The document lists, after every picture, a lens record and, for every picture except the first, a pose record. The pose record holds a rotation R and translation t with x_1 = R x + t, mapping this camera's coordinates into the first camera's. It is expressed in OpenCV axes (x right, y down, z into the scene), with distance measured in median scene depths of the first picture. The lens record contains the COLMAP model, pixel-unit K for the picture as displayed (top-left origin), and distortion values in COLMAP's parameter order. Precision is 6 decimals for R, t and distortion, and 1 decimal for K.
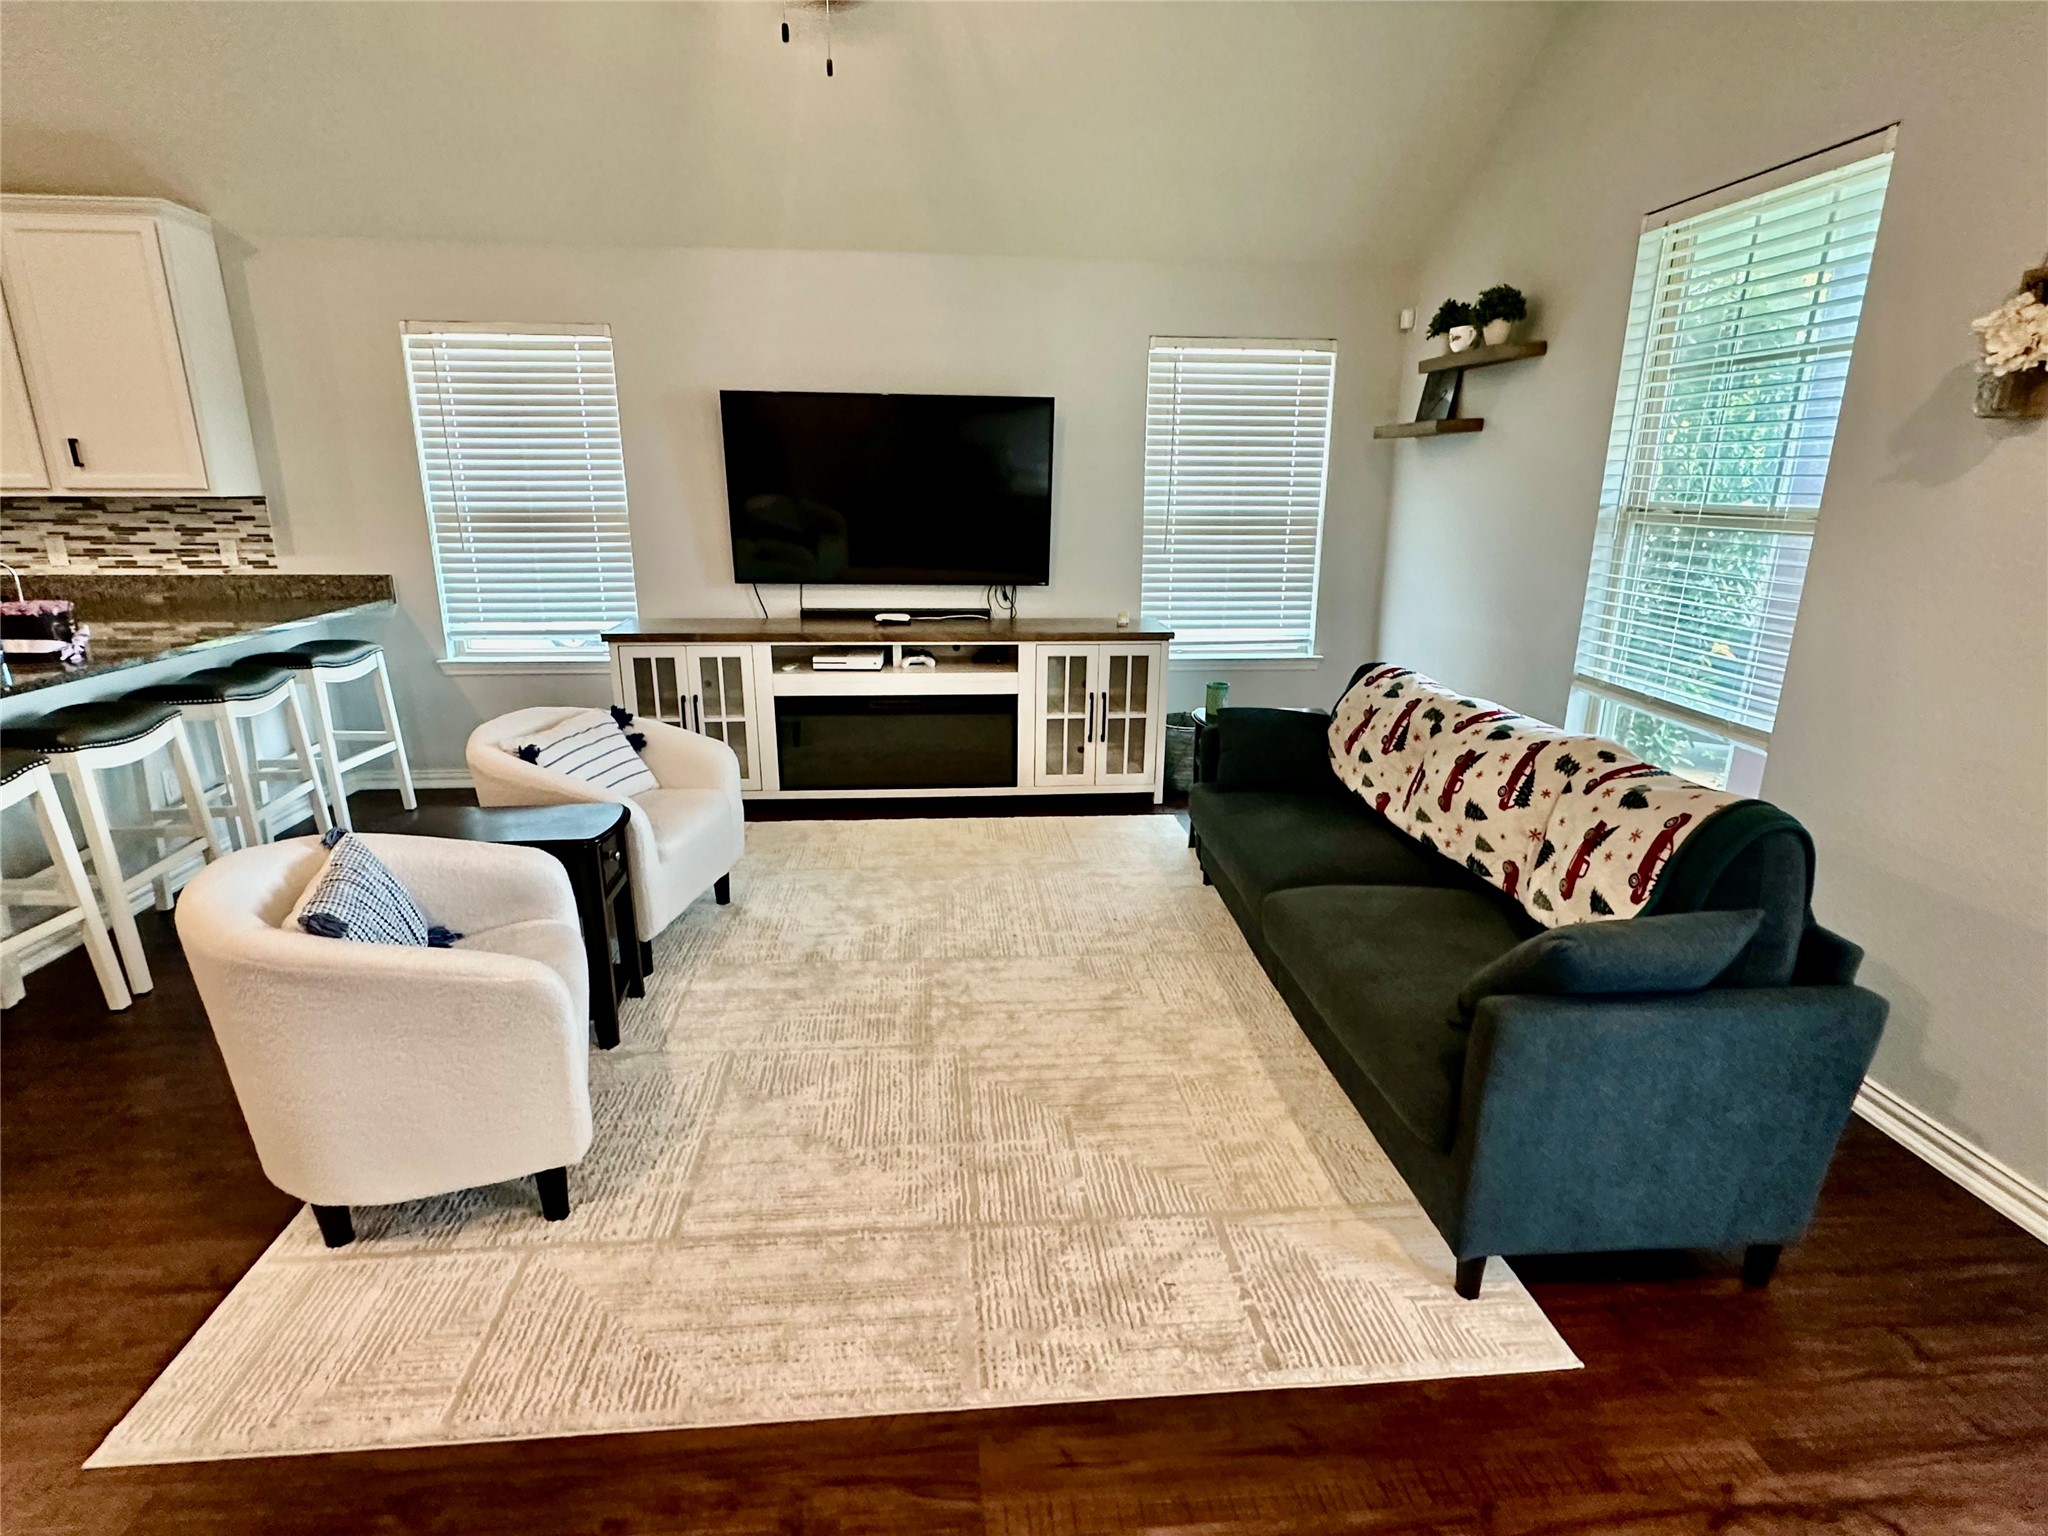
lens RADIAL K [[1033.6, 0, 1014.0], [0, 1033.6, 771.3], [0, 0, 1]] dist [-0.000386, -0.000459]
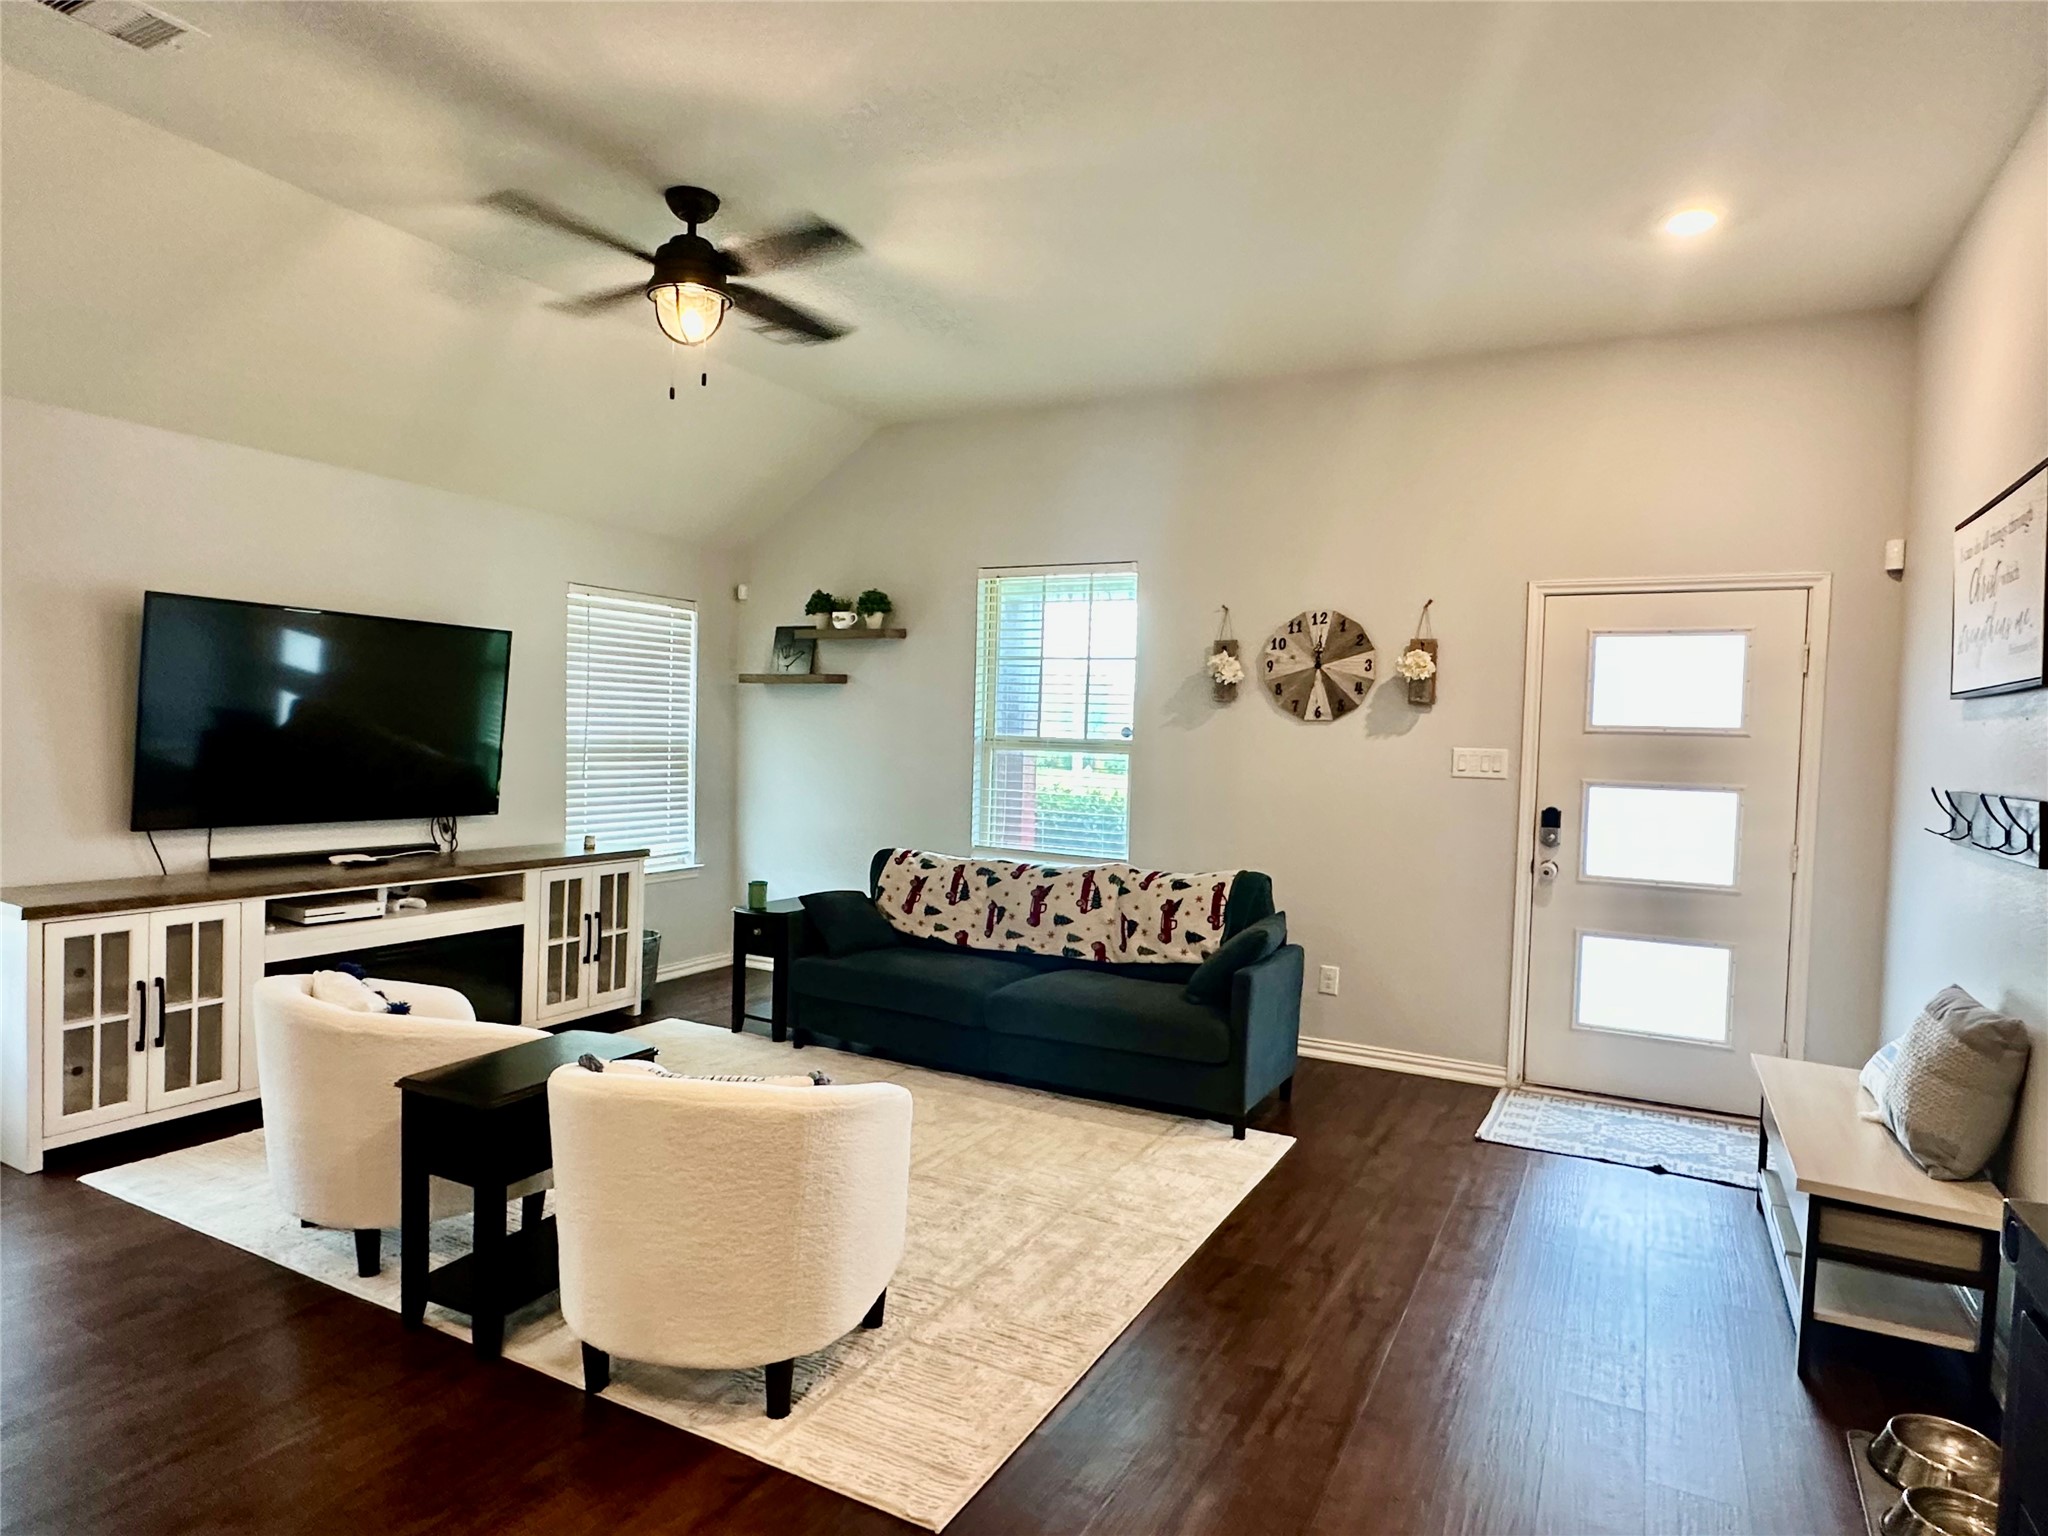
lens RADIAL K [[1178.7, 0, 1027.1], [0, 1178.7, 764.1], [0, 0, 1]] dist [0.001161, 0.001845]
pose [[0.542273, -0.014153, 0.840083, -0.673984], [0.202660, 0.972540, -0.114433, 0.000874], [-0.815395, 0.232305, 0.530251, 0.002460]]
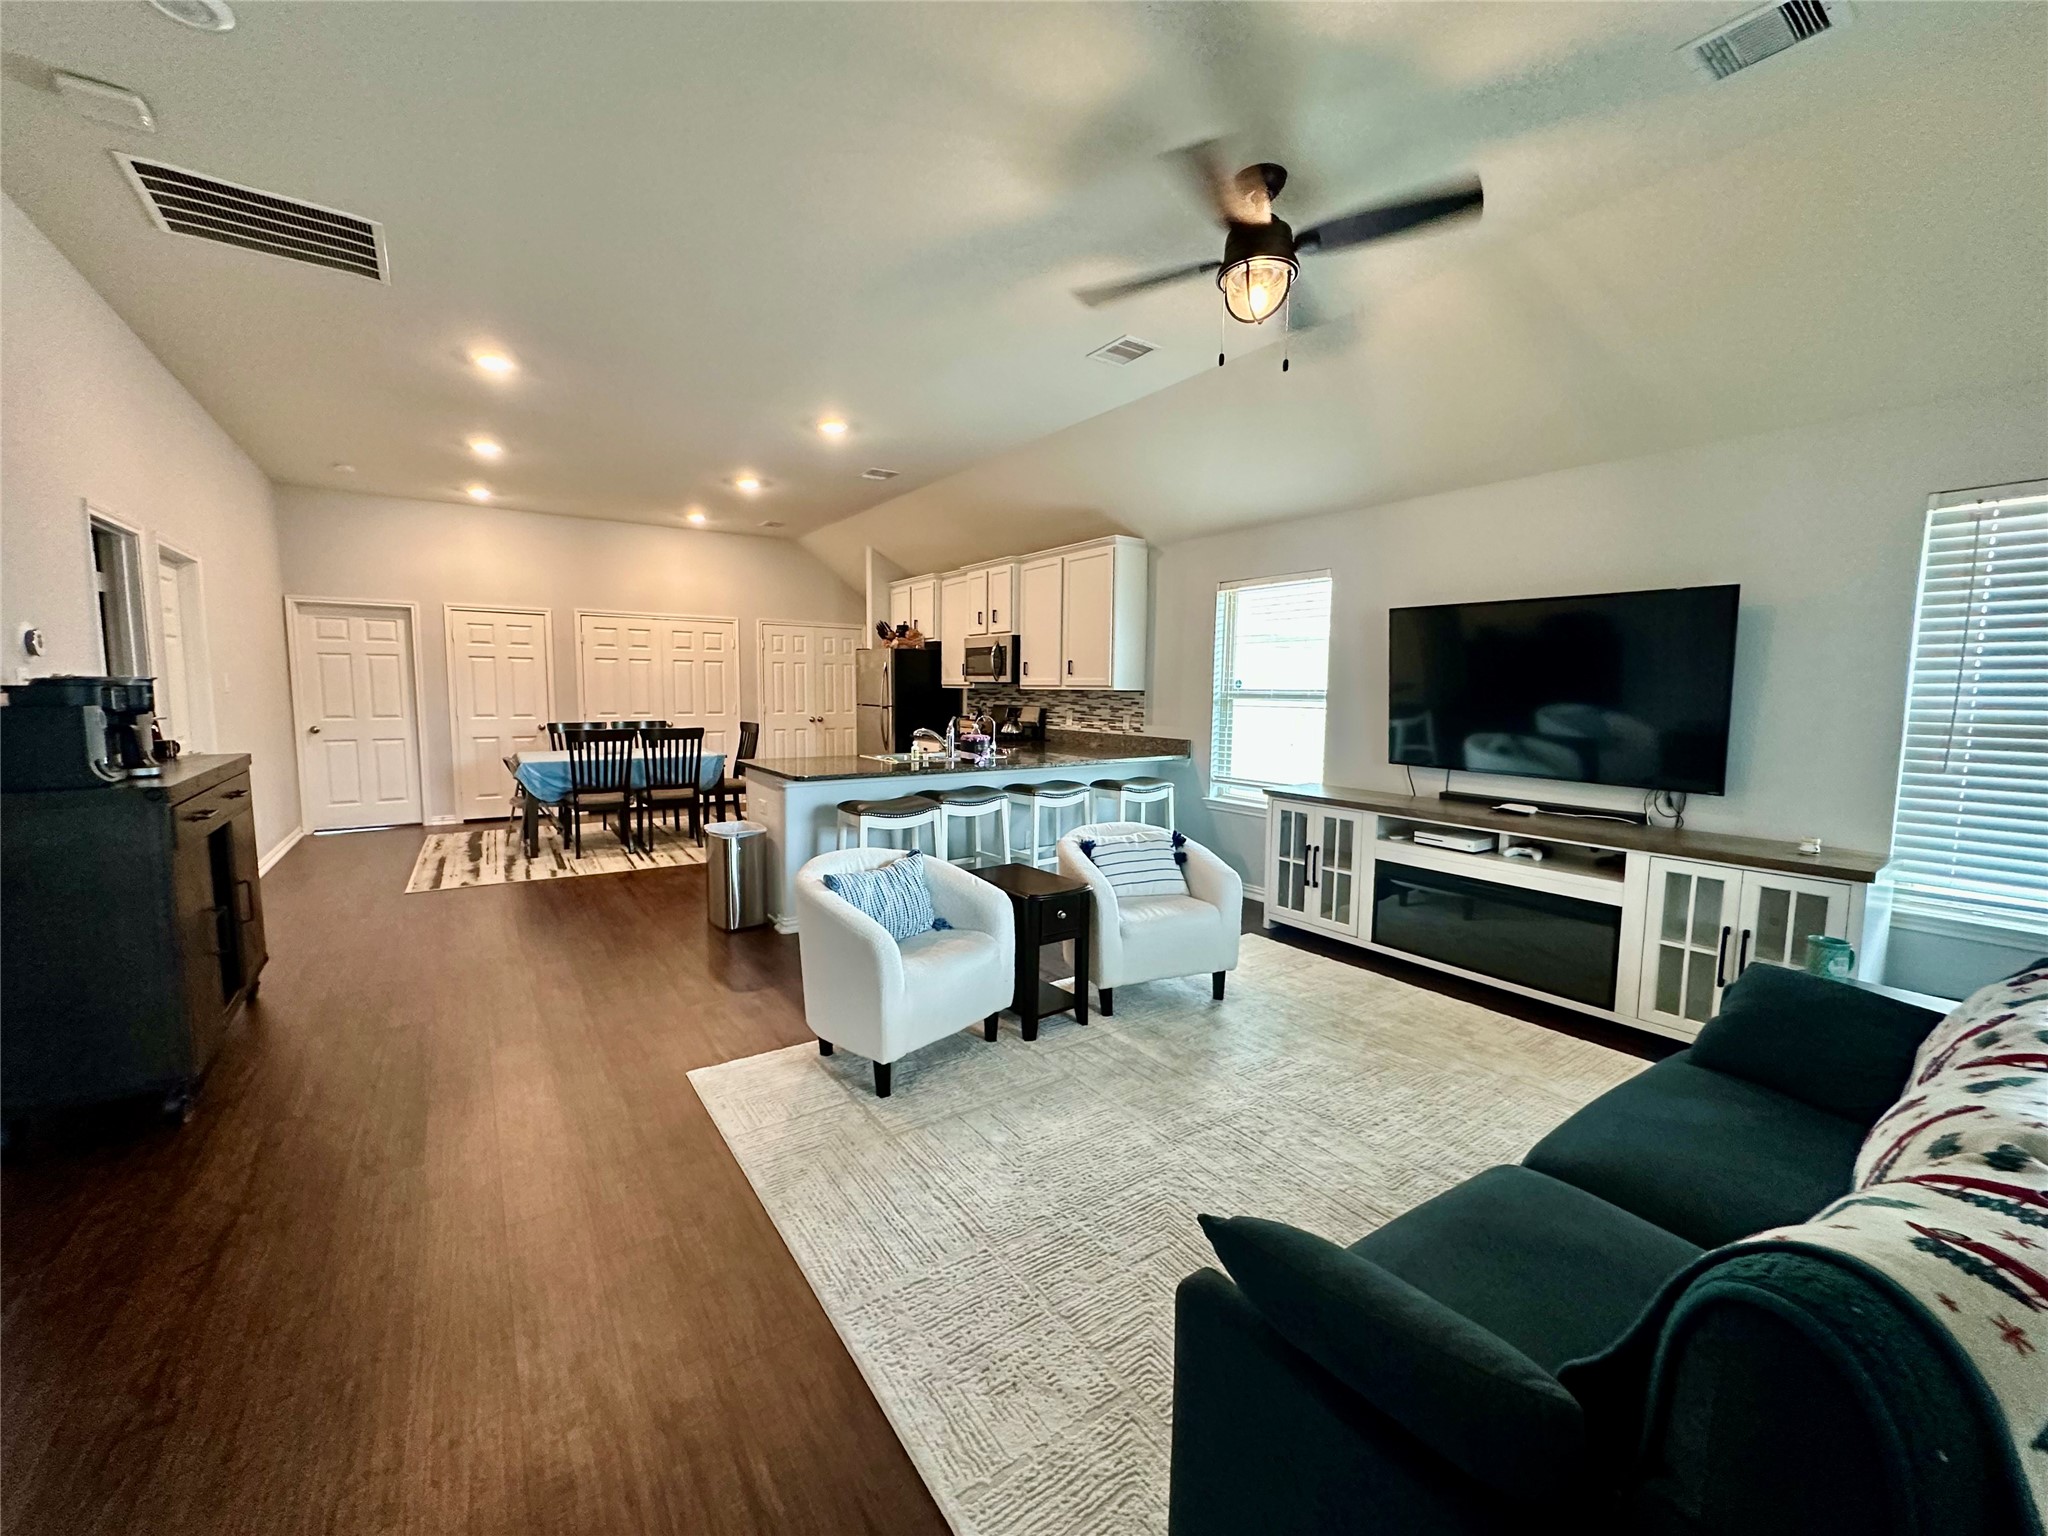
lens RADIAL K [[819.5, 0, 1026.6], [0, 819.5, 770.1], [0, 0, 1]] dist [-0.001484, -0.000309]
pose [[0.500629, 0.086417, -0.861338, 0.351578], [-0.242793, 0.969085, -0.043889, -0.033923], [0.830917, 0.231099, 0.506133, 0.190049]]
